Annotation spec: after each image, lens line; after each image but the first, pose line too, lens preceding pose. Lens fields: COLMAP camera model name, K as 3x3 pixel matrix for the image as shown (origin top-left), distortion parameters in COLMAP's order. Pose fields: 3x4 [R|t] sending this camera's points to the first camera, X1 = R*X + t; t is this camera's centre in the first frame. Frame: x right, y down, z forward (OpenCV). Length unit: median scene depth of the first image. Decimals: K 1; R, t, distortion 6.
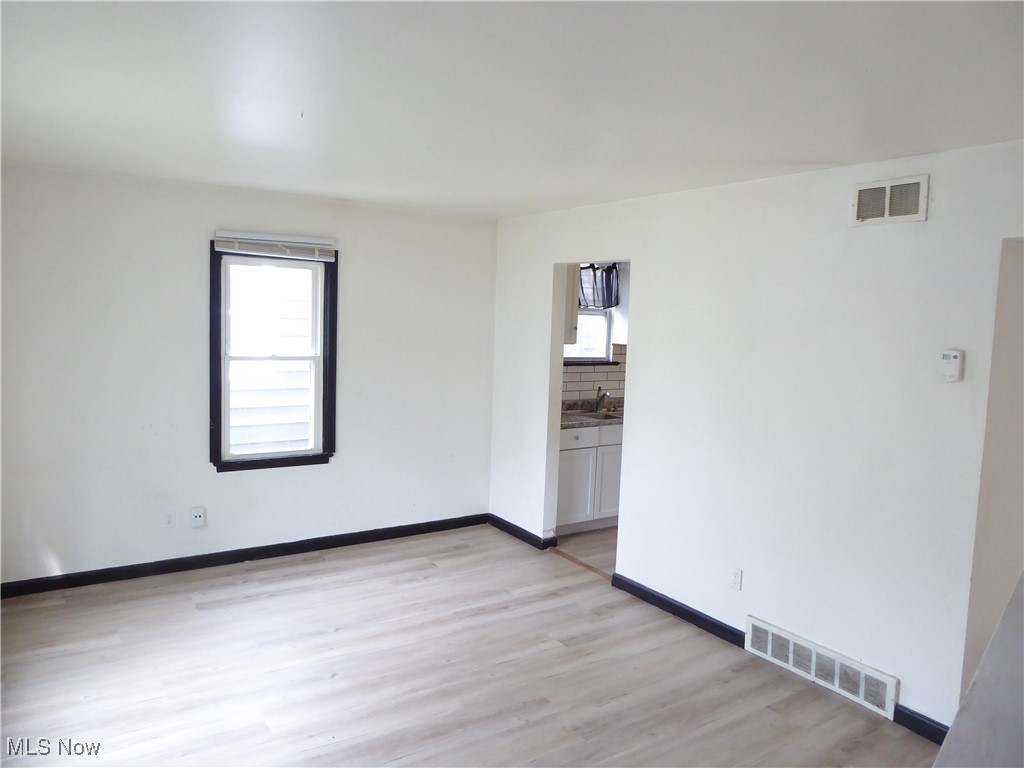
lens RADIAL K [[726.6, 0, 521.2], [0, 726.6, 387.9], [0, 0, 1]] dist [-0.028562, 0.011370]
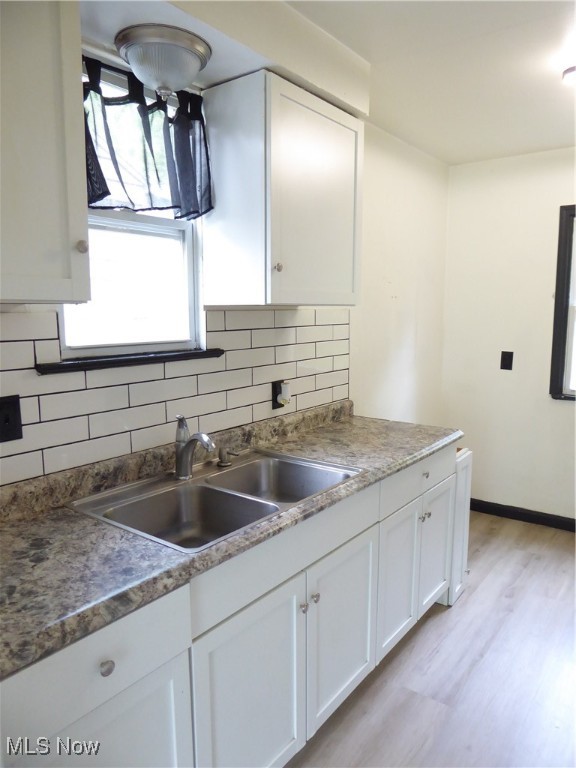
lens RADIAL K [[544.9, 0, 289.1], [0, 544.9, 384.1], [0, 0, 1]] dist [-0.028562, 0.011370]
pose [[0.952635, -0.078705, 0.293754, 0.041582], [0.065287, 0.996337, 0.055223, -0.016484], [-0.297024, -0.033429, 0.954285, 0.371743]]
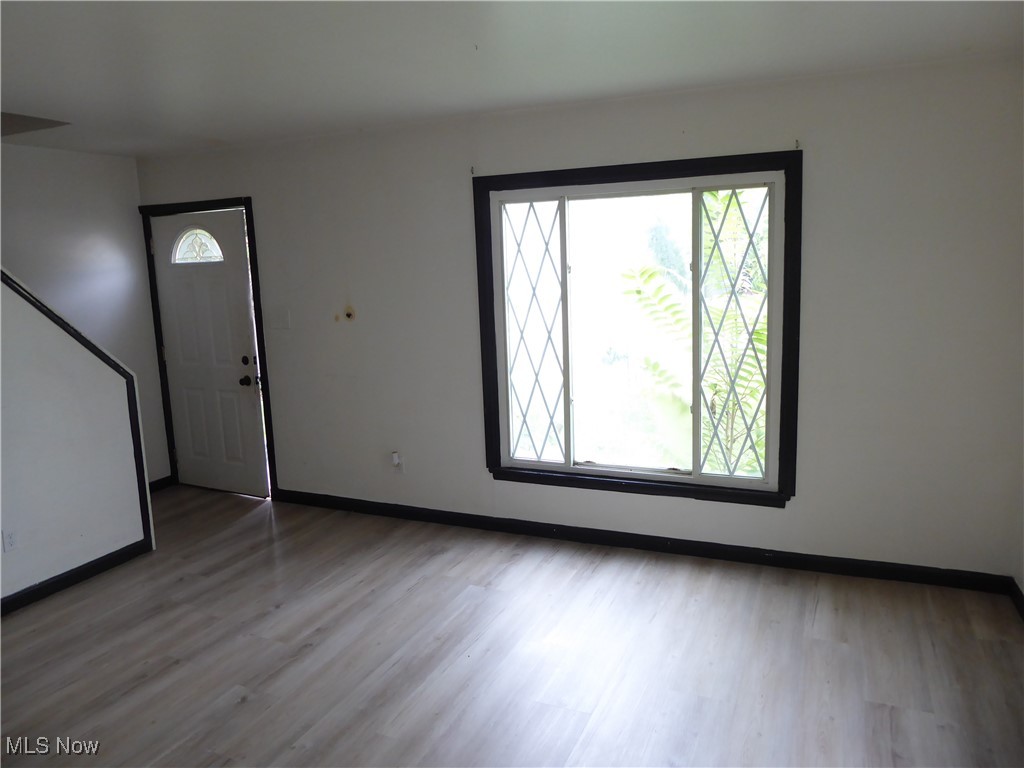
lens RADIAL K [[726.6, 0, 504.3], [0, 726.6, 374.2], [0, 0, 1]] dist [-0.028562, 0.011370]
pose [[-0.854627, 0.074147, -0.513921, 0.142323], [-0.049403, 0.973650, 0.222631, -0.105476], [0.516887, 0.215655, -0.828445, 1.280505]]
